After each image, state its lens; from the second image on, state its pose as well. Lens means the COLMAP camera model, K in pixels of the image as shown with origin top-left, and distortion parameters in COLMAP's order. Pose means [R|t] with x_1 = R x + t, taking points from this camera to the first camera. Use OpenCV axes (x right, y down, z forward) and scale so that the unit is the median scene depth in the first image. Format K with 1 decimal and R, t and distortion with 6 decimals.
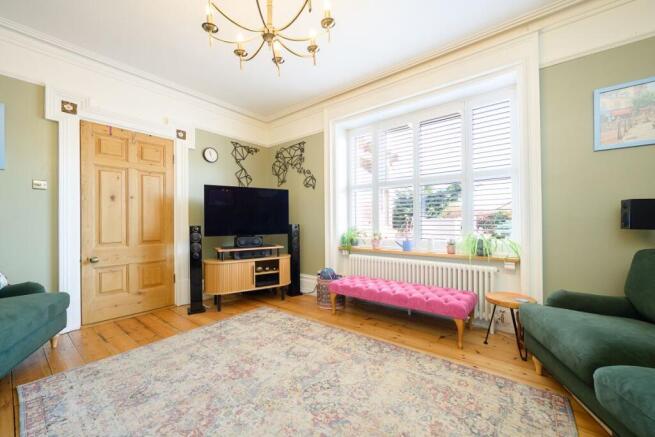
lens RADIAL K [[261.7, 0, 327.2], [0, 261.7, 221.5], [0, 0, 1]] dist [-0.000336, -0.000051]
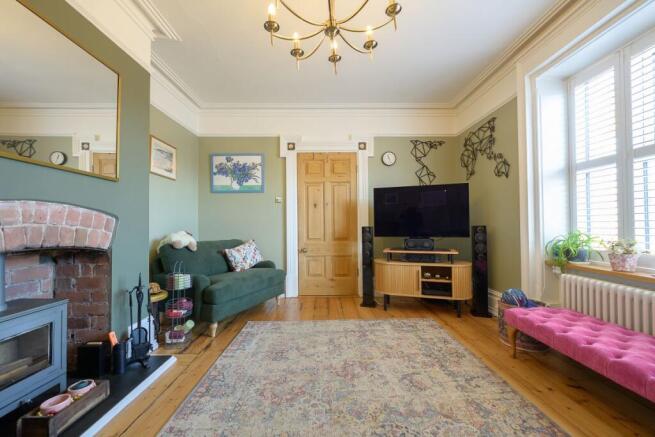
lens RADIAL K [[261.7, 0, 327.2], [0, 261.7, 221.5], [0, 0, 1]] dist [-0.000336, -0.000051]
pose [[0.635536, -0.006217, -0.772046, 0.225232], [0.004273, 0.999981, -0.004535, -0.000547], [0.772059, -0.000417, 0.635551, 0.167072]]
